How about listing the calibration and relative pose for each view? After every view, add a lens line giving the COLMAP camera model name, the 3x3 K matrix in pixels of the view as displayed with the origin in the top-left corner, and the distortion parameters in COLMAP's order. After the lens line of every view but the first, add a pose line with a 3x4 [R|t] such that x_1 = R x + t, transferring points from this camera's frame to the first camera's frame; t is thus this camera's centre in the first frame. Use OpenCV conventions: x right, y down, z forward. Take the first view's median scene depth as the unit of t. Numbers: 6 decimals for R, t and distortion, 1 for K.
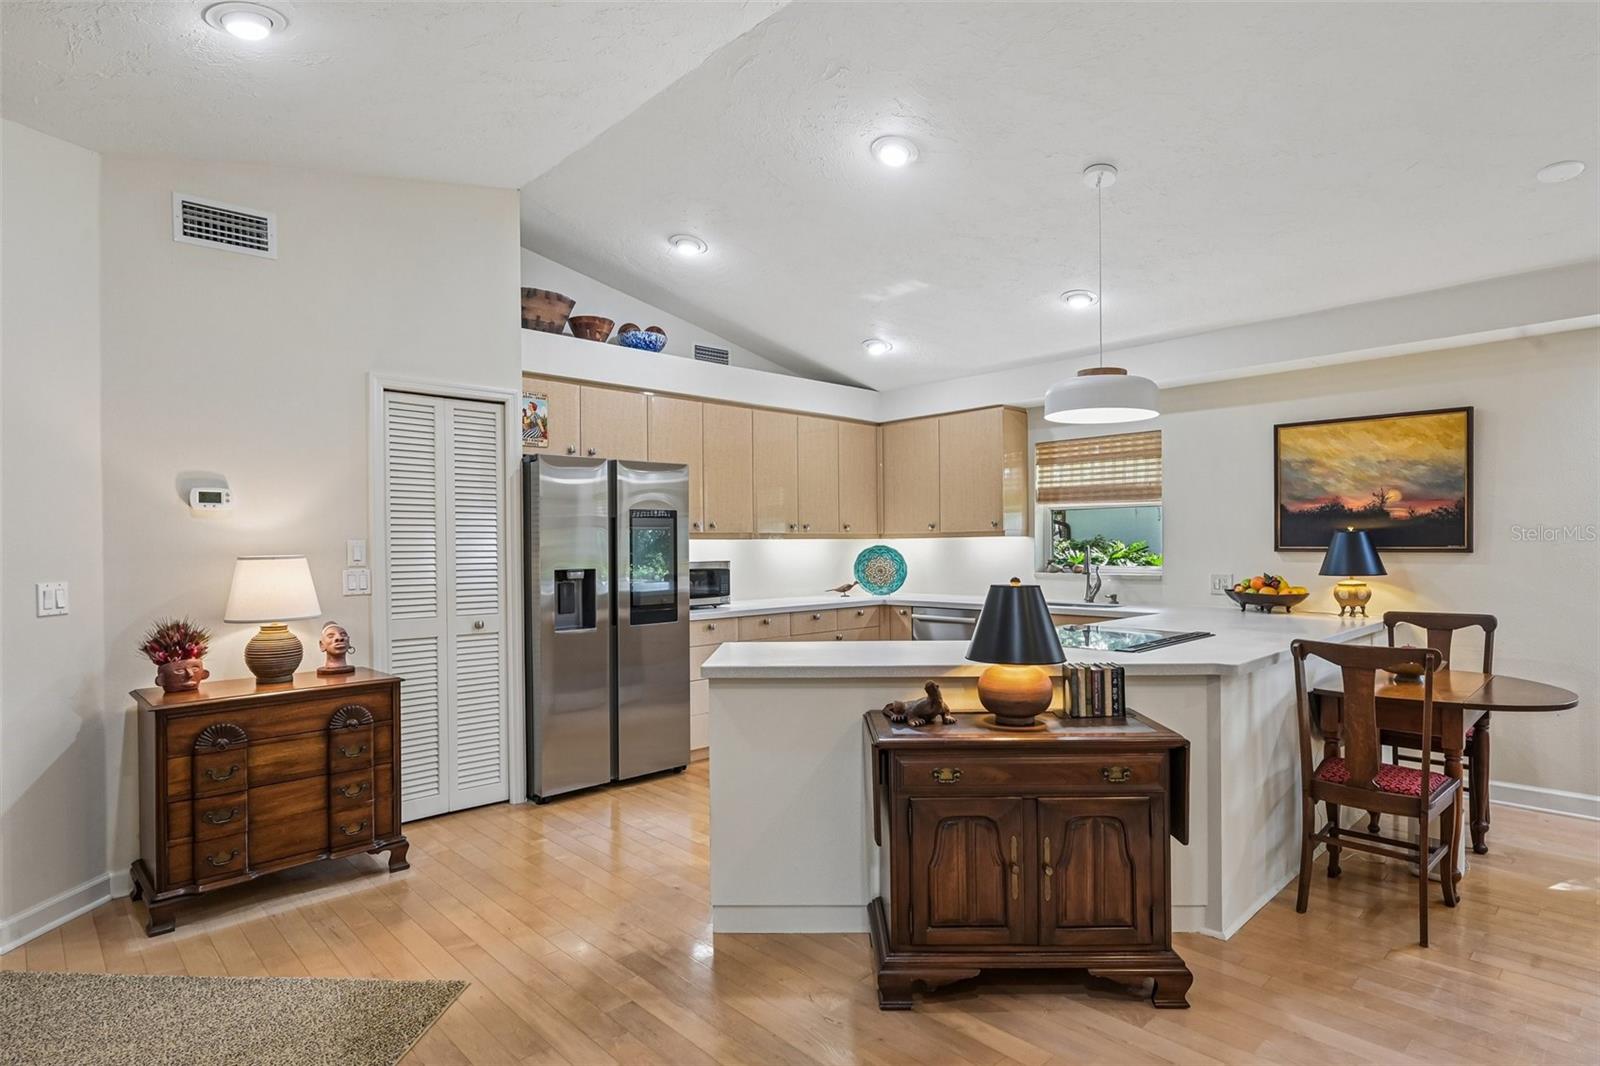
lens RADIAL K [[835.1, 0, 800.6], [0, 835.1, 546.5], [0, 0, 1]] dist [0.000656, 0.000185]
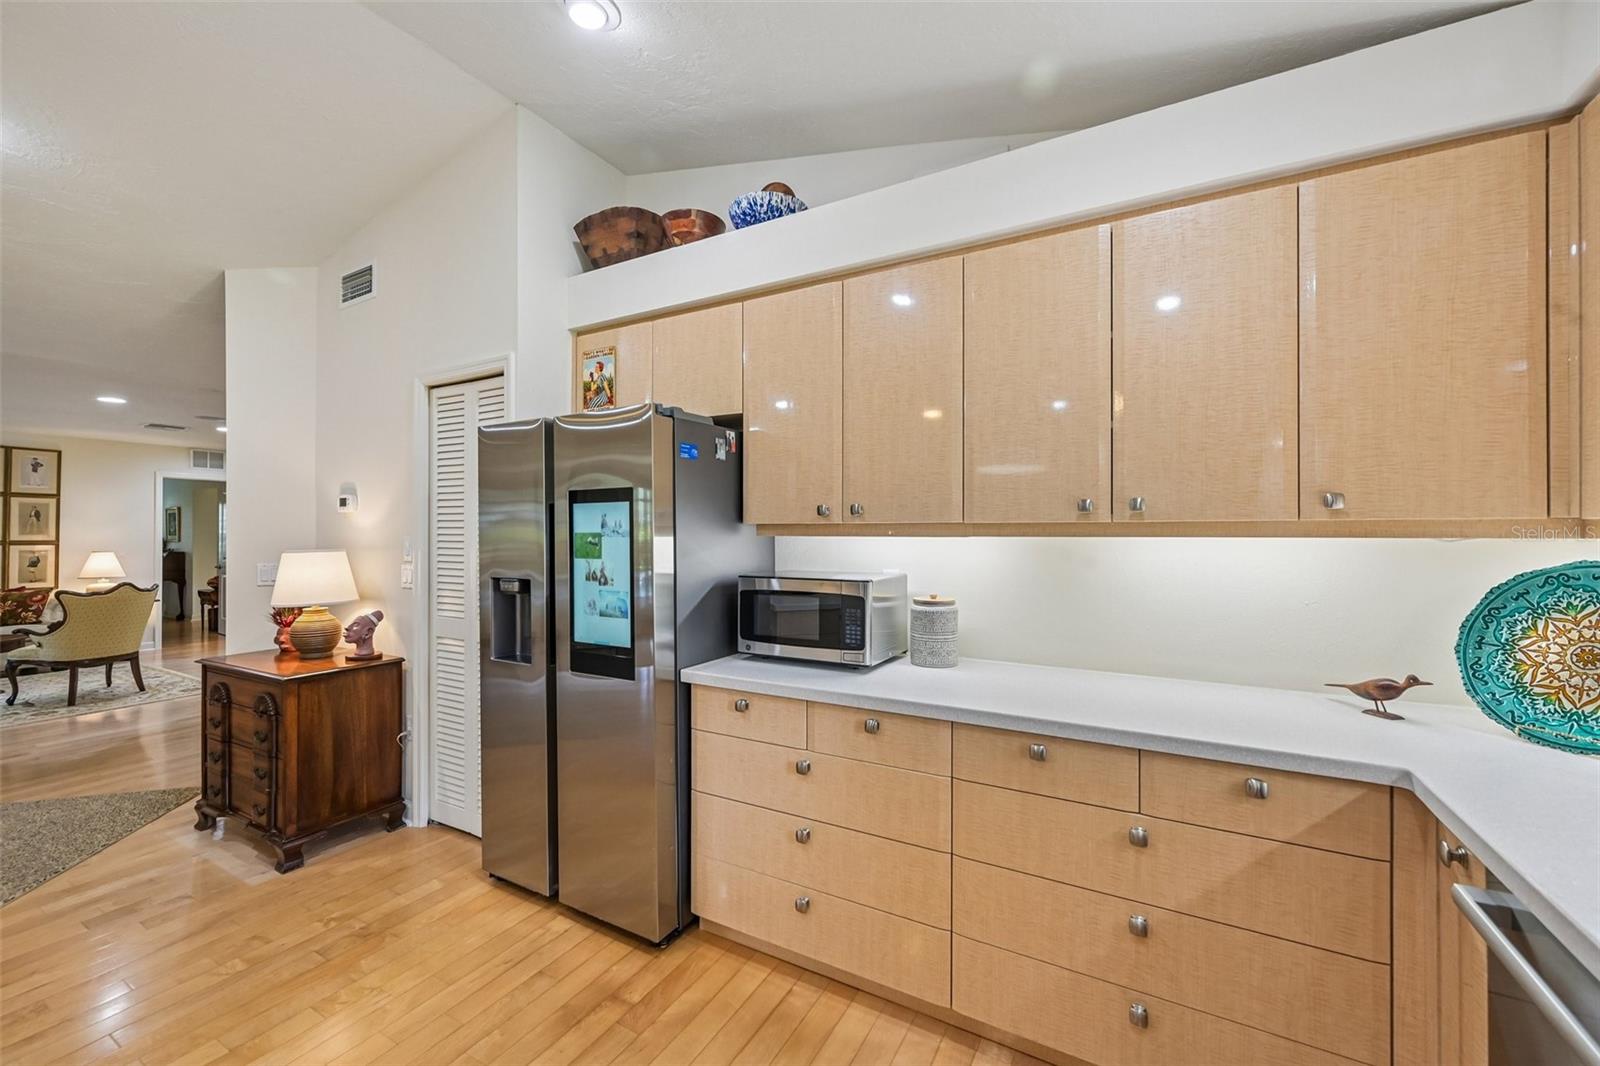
lens RADIAL K [[631.8, 0, 800.0], [0, 631.8, 533.0], [0, 0, 1]] dist [-0.001722, 0.000476]
pose [[0.287470, 0.006769, -0.957766, 0.301998], [-0.005878, 0.999969, 0.005303, -0.014662], [0.957772, 0.004105, 0.287501, 0.993644]]
